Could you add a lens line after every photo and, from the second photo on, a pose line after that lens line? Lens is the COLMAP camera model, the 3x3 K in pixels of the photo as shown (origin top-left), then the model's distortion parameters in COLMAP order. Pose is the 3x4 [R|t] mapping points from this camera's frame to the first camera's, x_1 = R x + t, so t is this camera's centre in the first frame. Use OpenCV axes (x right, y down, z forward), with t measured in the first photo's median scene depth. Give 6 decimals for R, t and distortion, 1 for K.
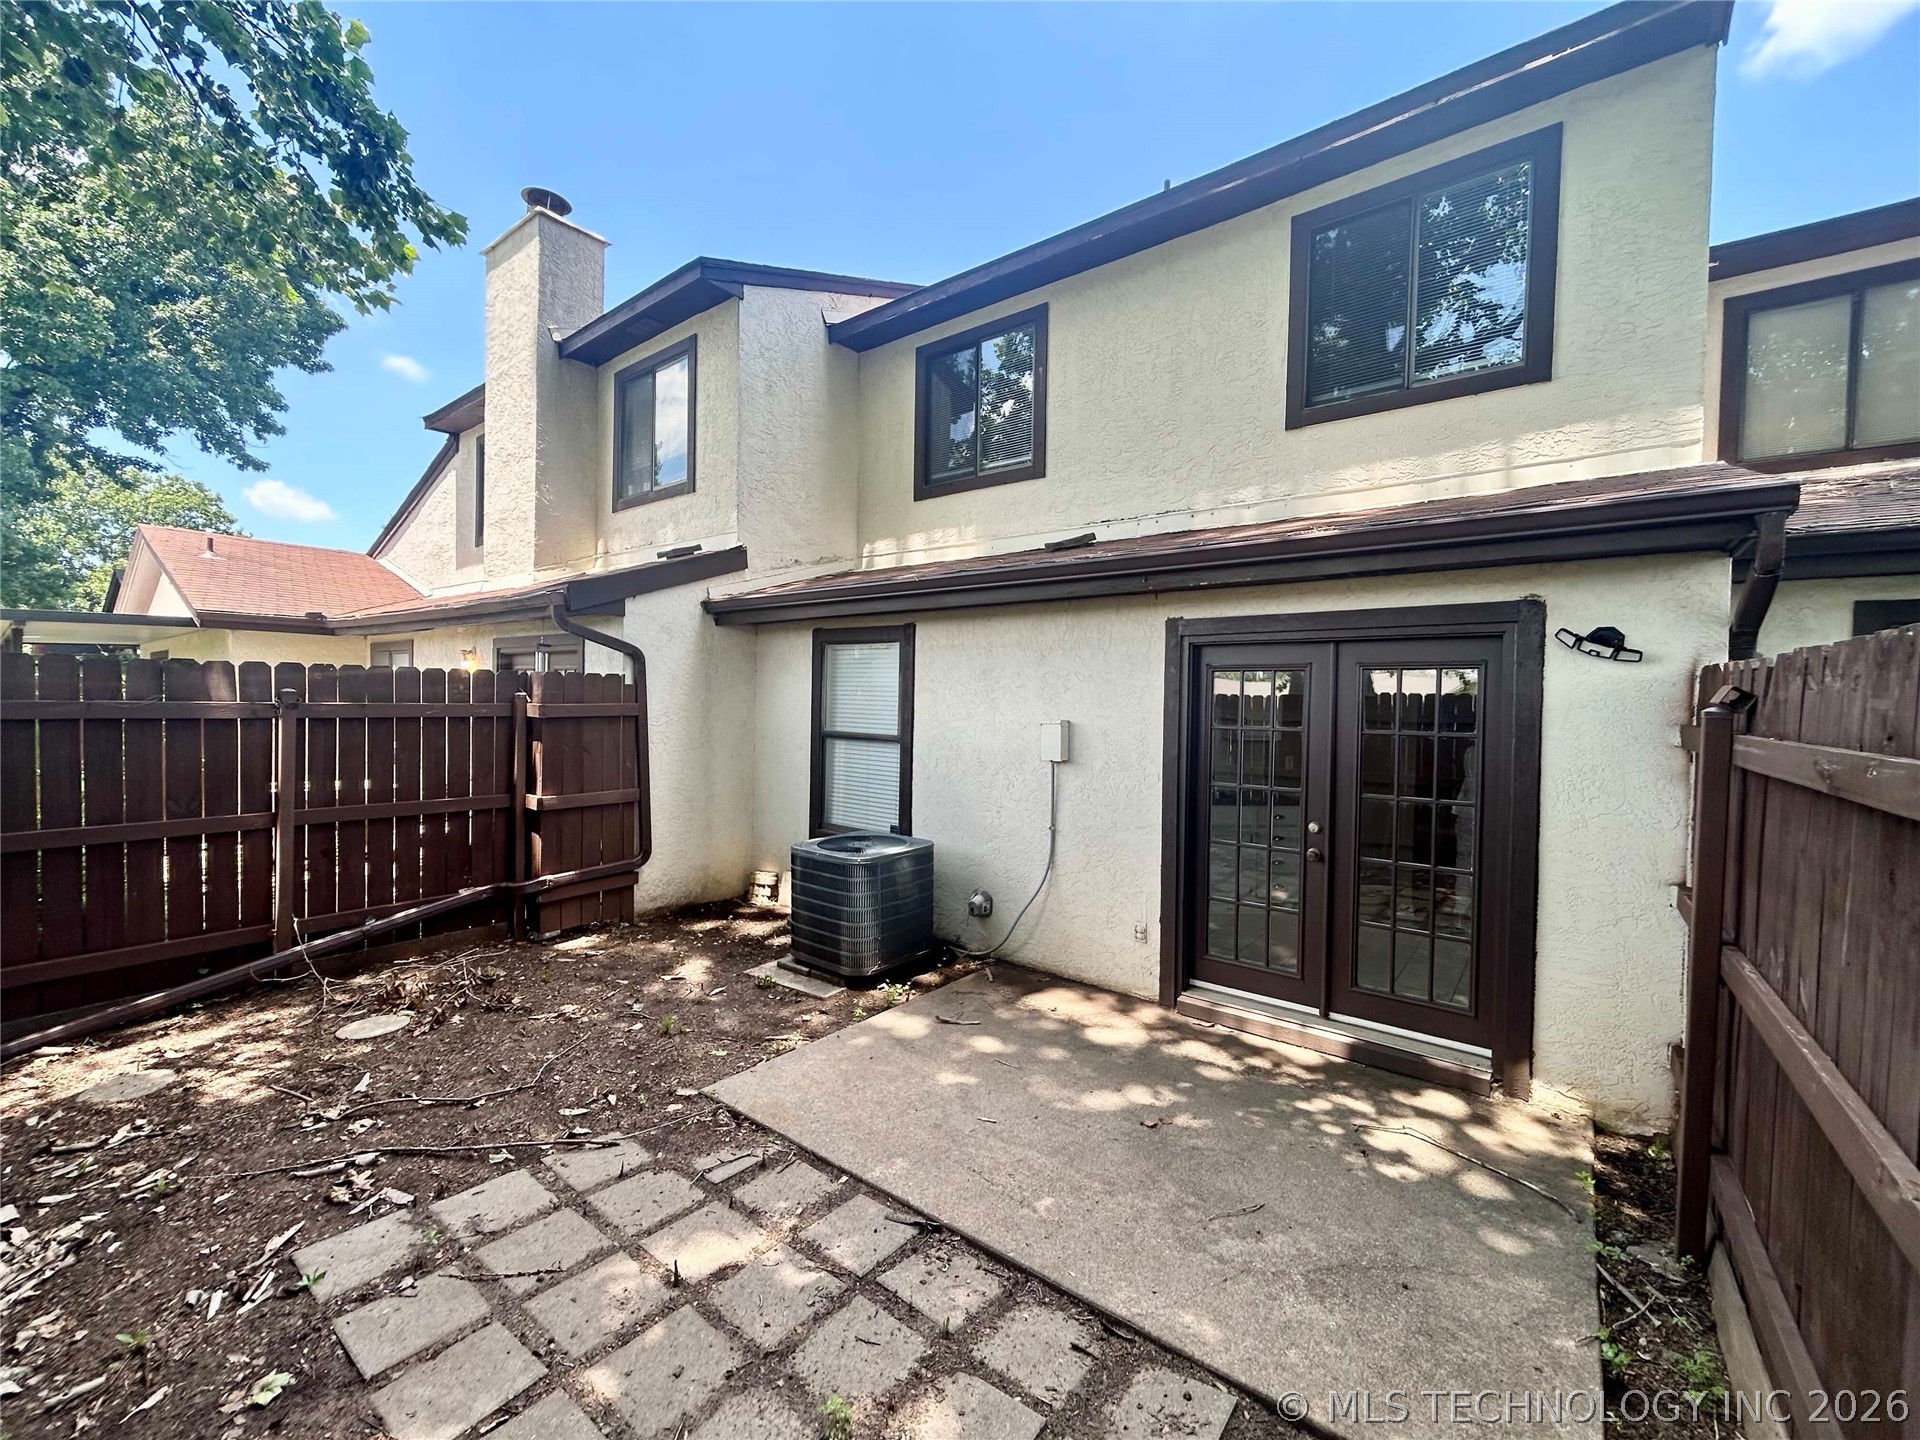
lens RADIAL K [[780.0, 0, 956.6], [0, 780.0, 715.2], [0, 0, 1]] dist [-0.000266, -0.000430]
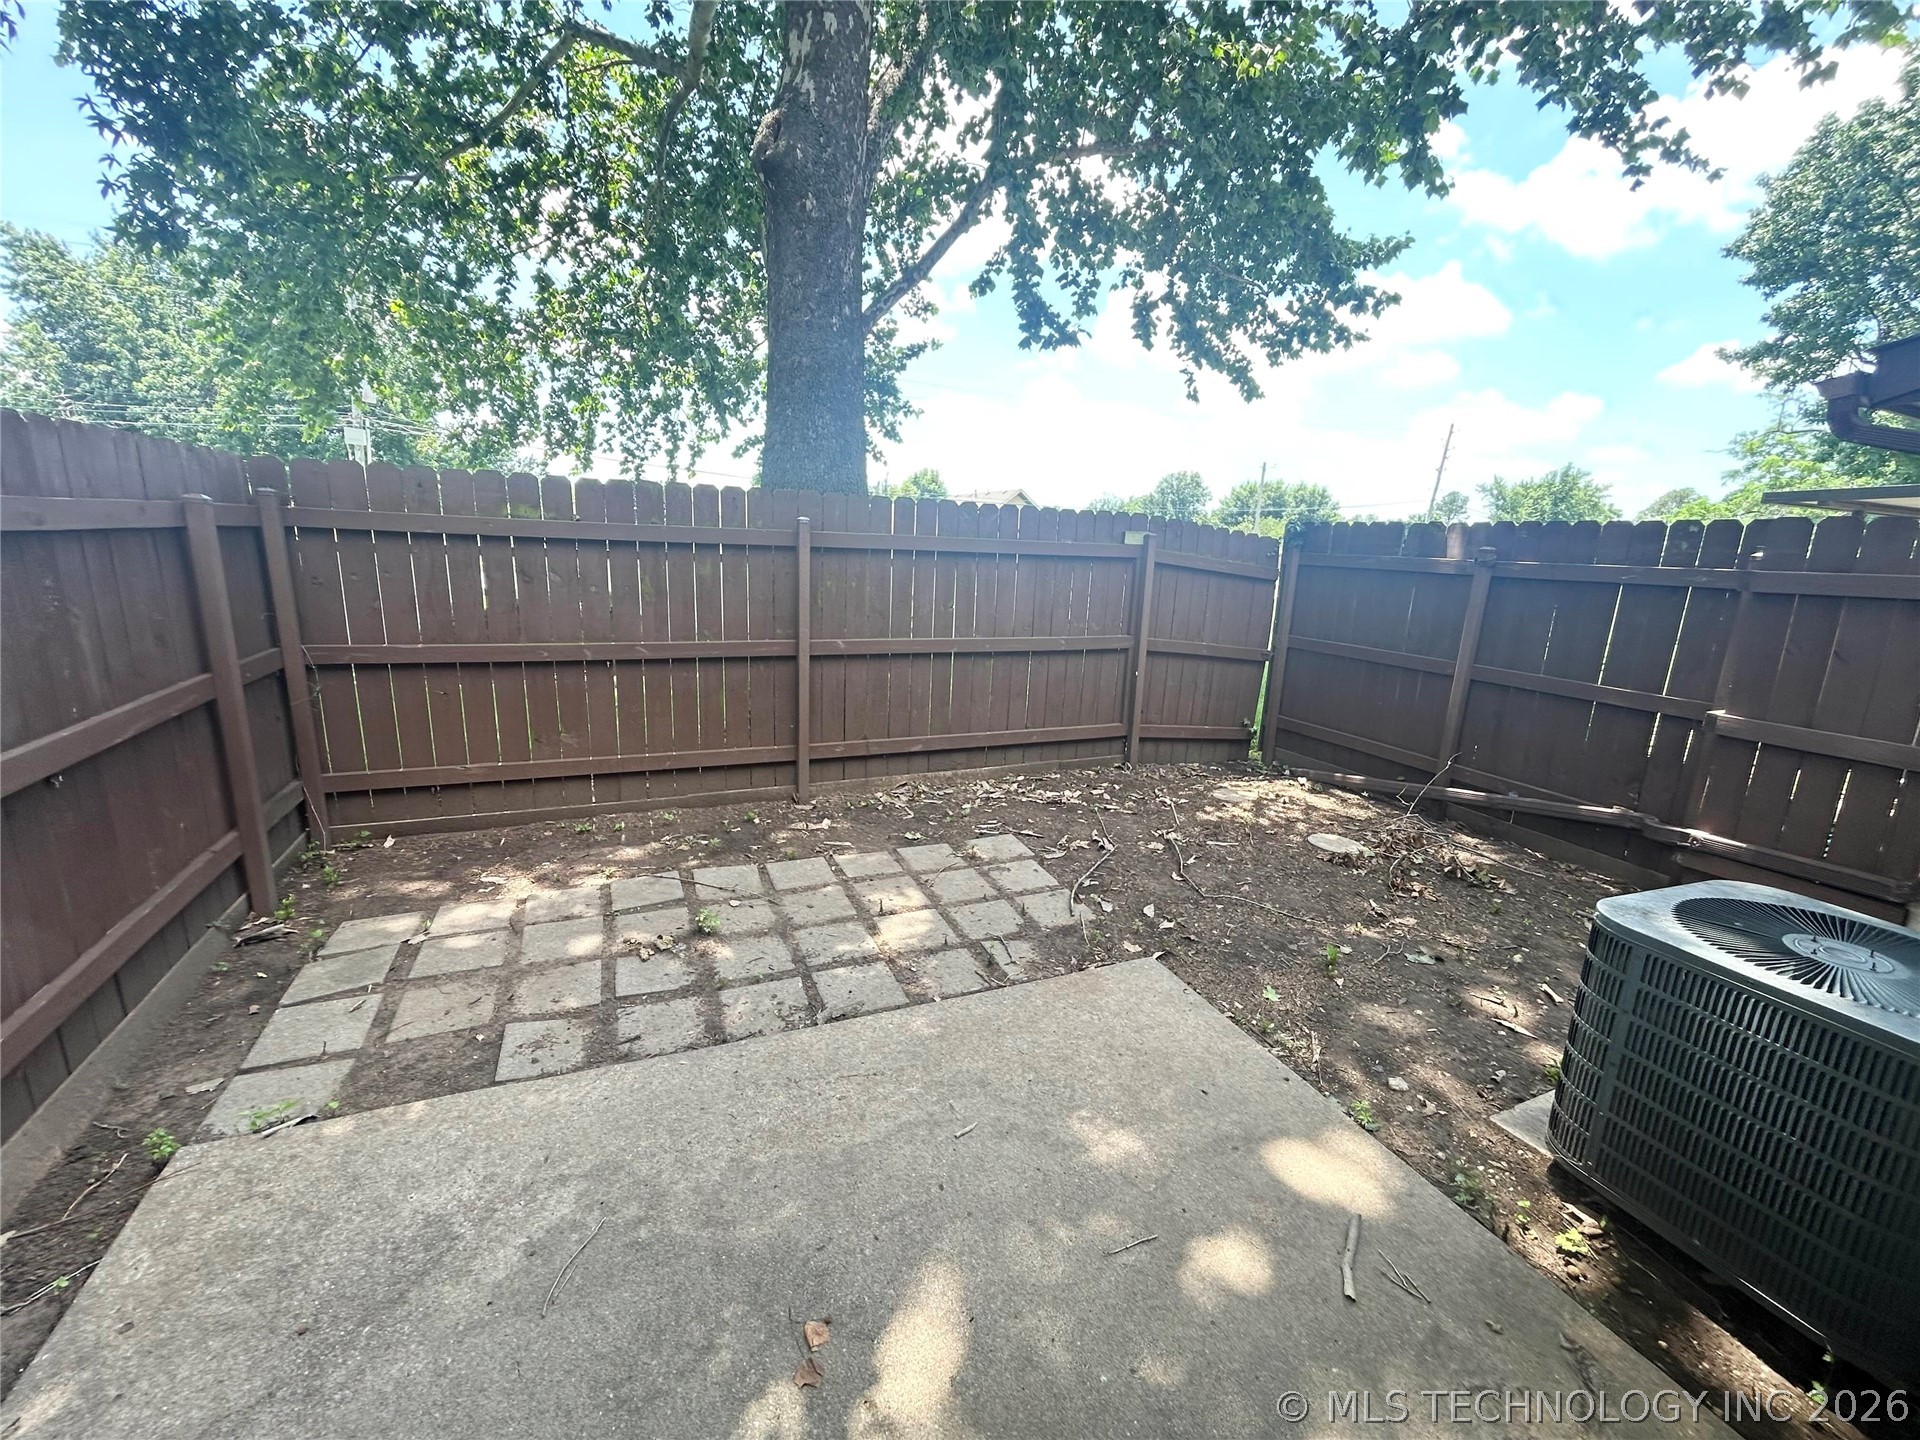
lens RADIAL K [[780.0, 0, 958.4], [0, 780.0, 715.4], [0, 0, 1]] dist [-0.000266, -0.000430]
pose [[-0.471759, 0.163413, -0.866453, 0.710695], [-0.071285, 0.972390, 0.222205, 0.005233], [0.878841, 0.166593, -0.447085, 1.515597]]
